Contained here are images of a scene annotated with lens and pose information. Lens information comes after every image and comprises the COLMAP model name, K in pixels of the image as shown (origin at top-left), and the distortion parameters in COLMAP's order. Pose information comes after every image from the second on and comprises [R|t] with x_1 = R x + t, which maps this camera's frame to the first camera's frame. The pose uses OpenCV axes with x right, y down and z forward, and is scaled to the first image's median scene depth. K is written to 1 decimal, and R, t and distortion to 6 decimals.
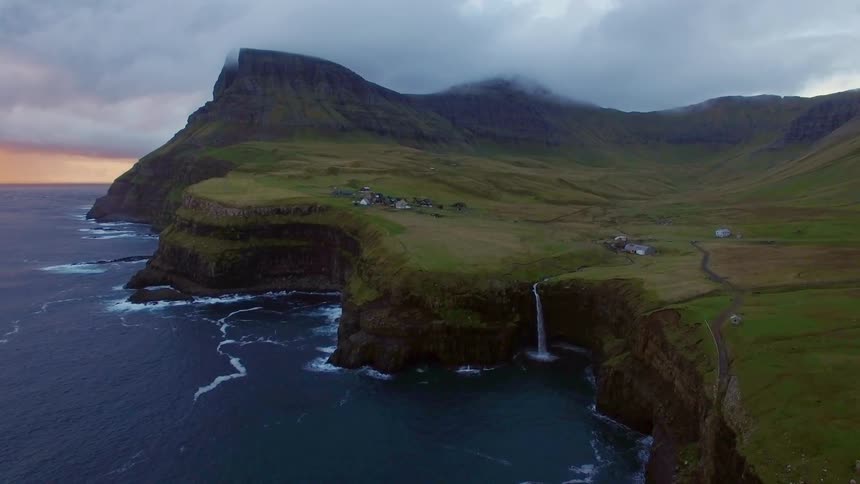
lens RADIAL K [[521.6, 0, 430.0], [0, 521.6, 242.0], [0, 0, 1]] dist [-0.127659, 0.093268]
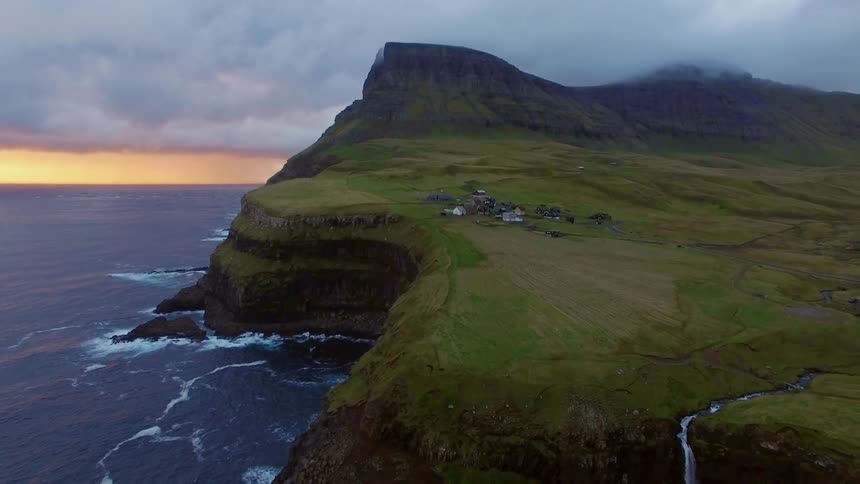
lens RADIAL K [[521.6, 0, 430.0], [0, 521.6, 242.0], [0, 0, 1]] dist [-0.127659, 0.093268]
pose [[0.945652, 0.036193, -0.323159, 0.073101], [-0.037302, 0.999300, 0.002765, -0.034100], [0.323033, 0.009439, 0.946341, 0.295792]]
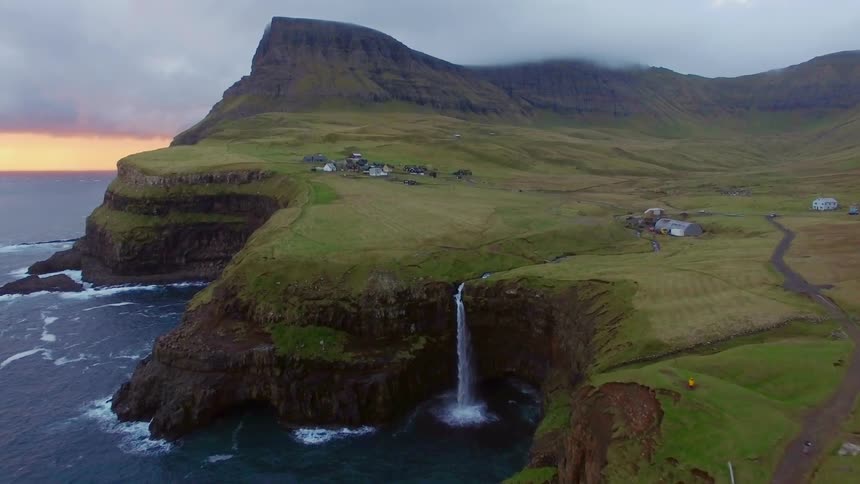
lens RADIAL K [[521.6, 0, 430.0], [0, 521.6, 242.0], [0, 0, 1]] dist [-0.127659, 0.093268]
pose [[0.989248, 0.008343, -0.146012, 0.141305], [-0.003460, 0.999427, 0.033659, 0.008677], [0.146209, -0.032792, 0.988710, 0.238603]]
